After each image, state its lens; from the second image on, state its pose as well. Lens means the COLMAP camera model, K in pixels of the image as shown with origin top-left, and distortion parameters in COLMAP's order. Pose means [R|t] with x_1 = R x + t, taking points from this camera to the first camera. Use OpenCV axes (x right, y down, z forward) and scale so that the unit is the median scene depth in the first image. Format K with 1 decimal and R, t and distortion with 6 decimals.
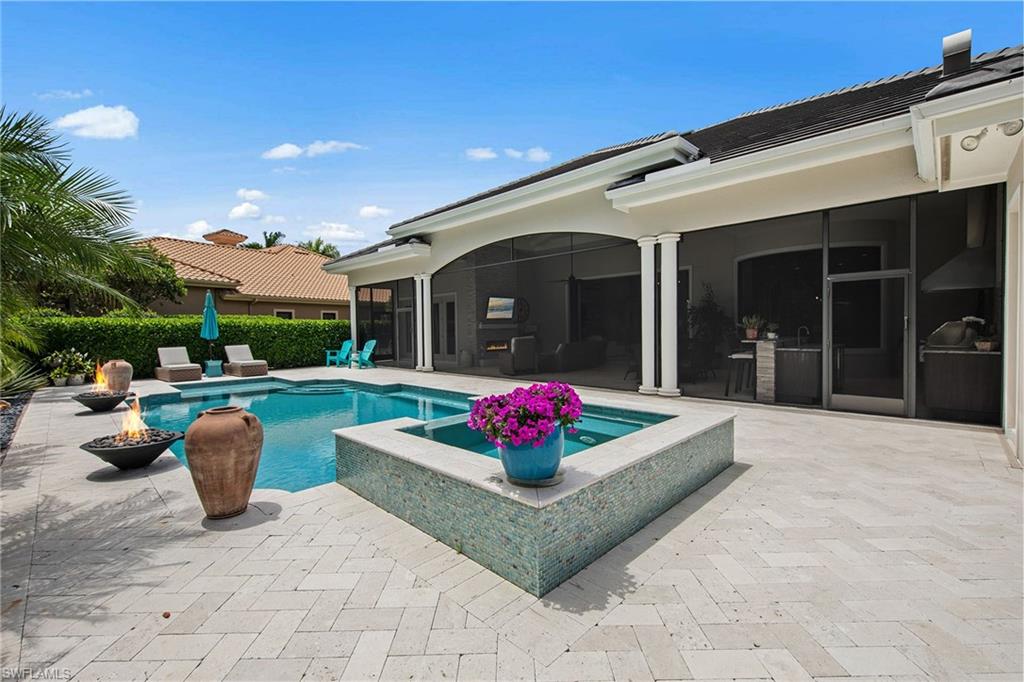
lens RADIAL K [[432.7, 0, 513.4], [0, 432.7, 340.4], [0, 0, 1]] dist [0.002285, 0.000072]
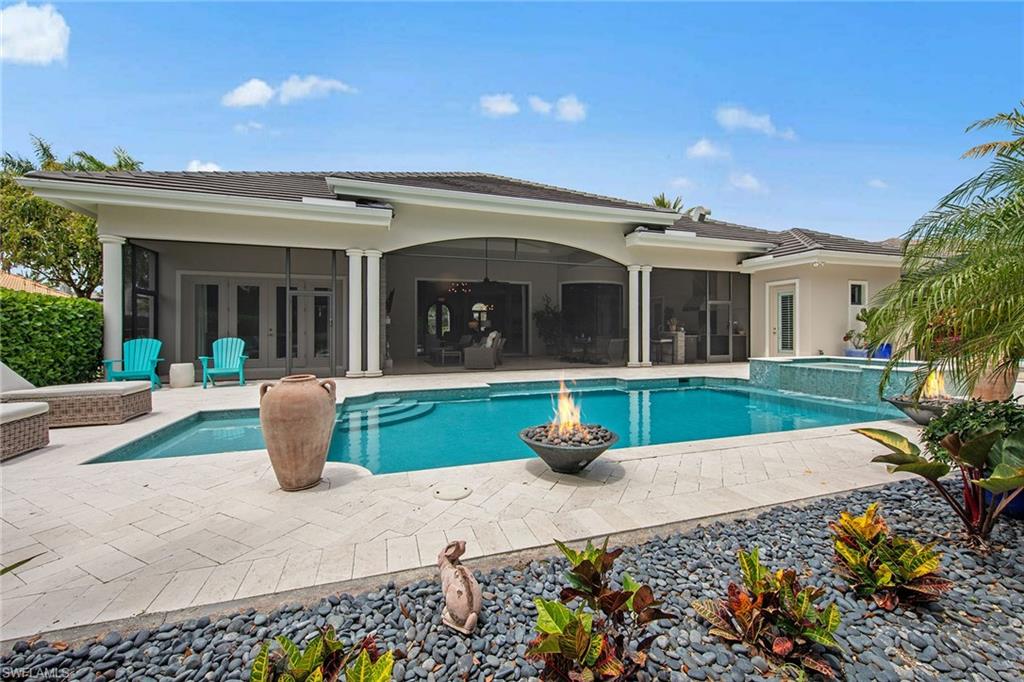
lens RADIAL K [[395.6, 0, 510.5], [0, 395.6, 329.5], [0, 0, 1]] dist [0.002135, -0.000030]
pose [[0.469383, 0.016460, 0.882841, -0.721183], [0.022262, 0.999288, -0.030467, 0.015046], [-0.882714, 0.033955, 0.468682, 0.464356]]
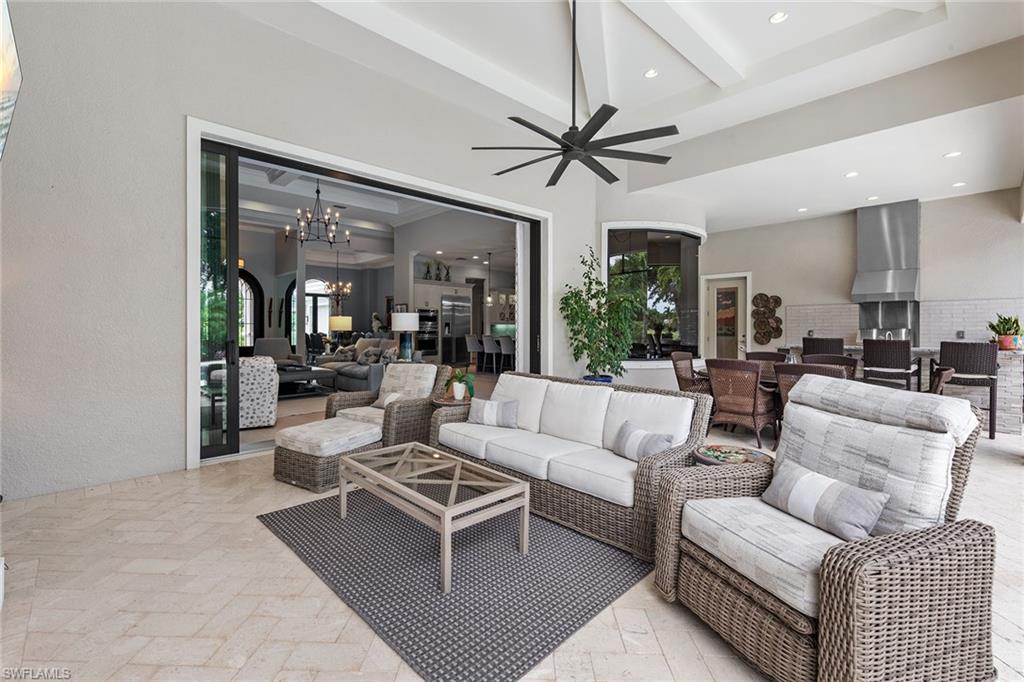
lens RADIAL K [[452.5, 0, 508.9], [0, 452.5, 326.4], [0, 0, 1]] dist [0.008957, 0.000005]
pose [[0.047028, 0.015598, 0.998772, -0.131376], [0.026678, 0.999502, -0.016866, -0.028804], [-0.998537, 0.027438, 0.046589, 1.013569]]
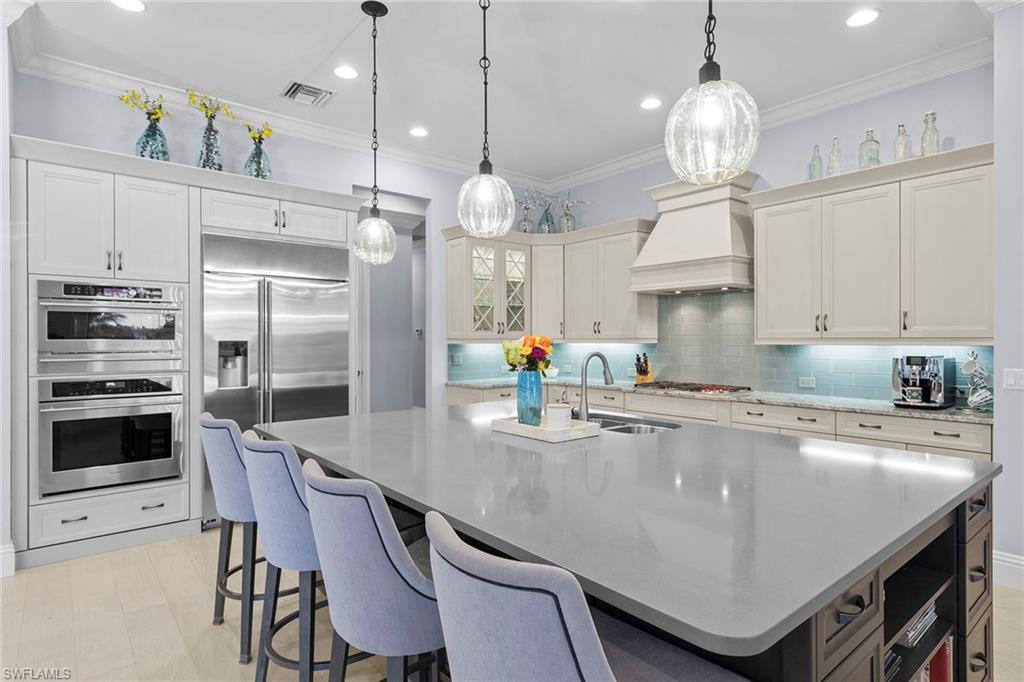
lens RADIAL K [[544.5, 0, 512.0], [0, 544.5, 341.0], [0, 0, 1]] dist [0.000632, 0.000145]
pose [[0.112603, 0.010751, 0.993582, 0.566792], [0.029017, 0.999479, -0.014103, -0.048523], [-0.993216, 0.030418, 0.112233, 1.012798]]
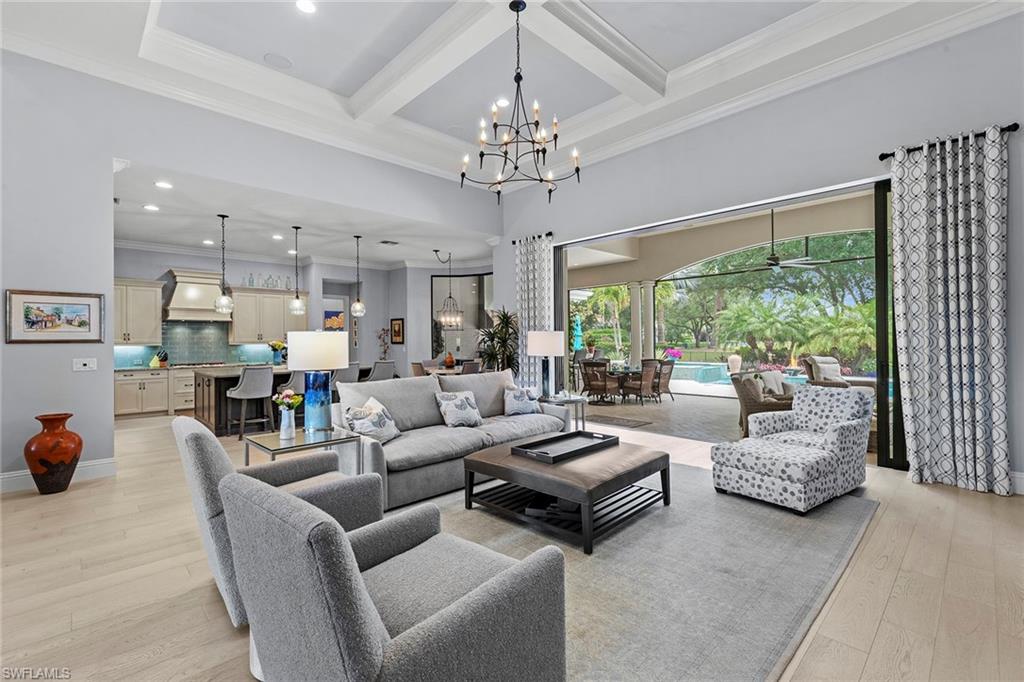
lens RADIAL K [[452.5, 0, 512.3], [0, 452.5, 336.1], [0, 0, 1]] dist [0.008180, -0.000243]
pose [[-0.998965, 0.024671, 0.038209, 0.451666], [0.025459, 0.999471, 0.020255, -0.063250], [-0.037689, 0.021207, -0.999064, 1.588666]]
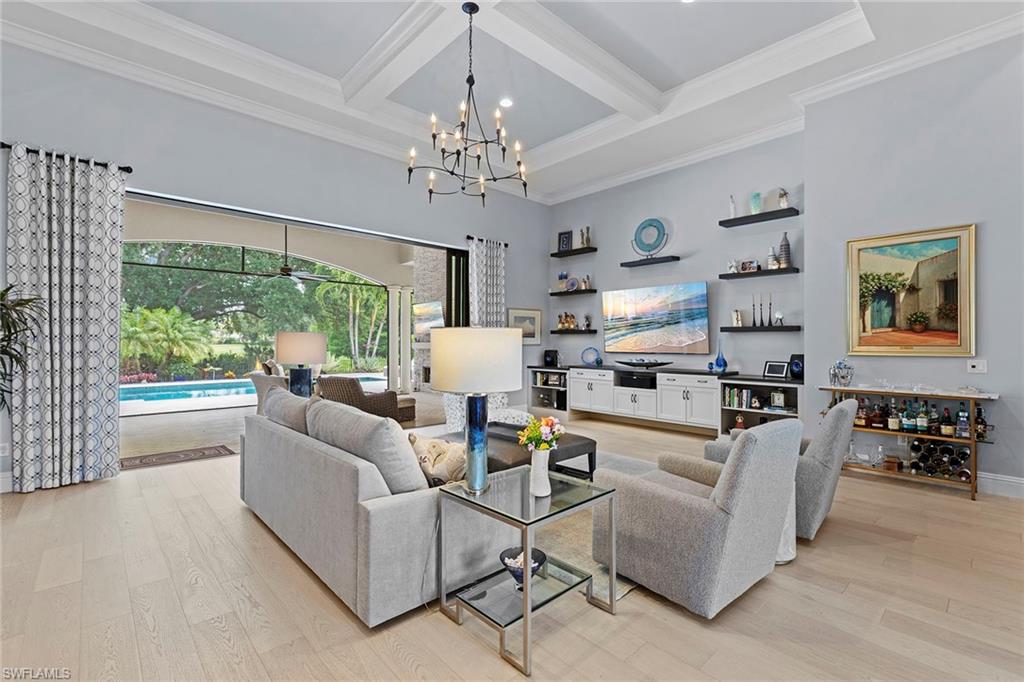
lens RADIAL K [[455.4, 0, 514.1], [0, 455.4, 340.0], [0, 0, 1]] dist [0.004767, 0.000200]
pose [[-0.058644, 0.009558, -0.998233, 0.749545], [-0.029327, 0.999506, 0.011293, -0.061029], [0.997848, 0.029937, -0.058335, 1.341214]]
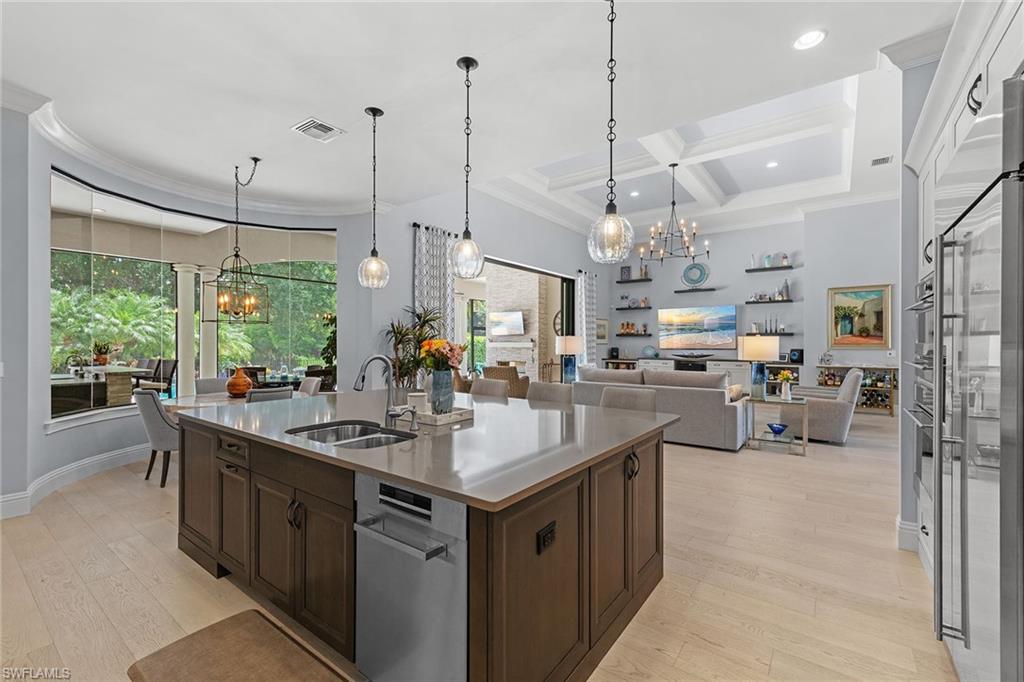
lens RADIAL K [[432.7, 0, 513.4], [0, 432.7, 340.4], [0, 0, 1]] dist [0.002285, 0.000072]
pose [[0.126600, 0.010488, -0.991898, 0.955580], [-0.030842, 0.999502, 0.006632, -0.055170], [0.991474, 0.029753, 0.126860, 1.035372]]
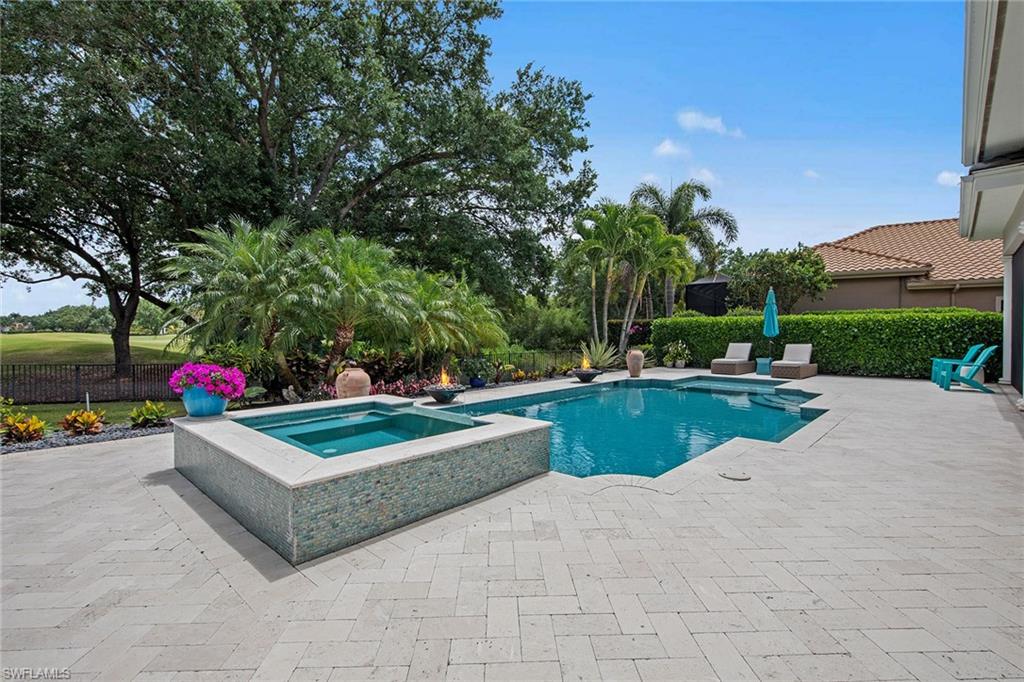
lens RADIAL K [[465.8, 0, 512.0], [0, 465.8, 341.0], [0, 0, 1]] dist [0.001900, 0.000103]
pose [[0.006056, 0.031810, -0.999476, 0.349626], [-0.022471, 0.999246, 0.031666, -0.012761], [0.999729, 0.022268, 0.006767, 0.399830]]
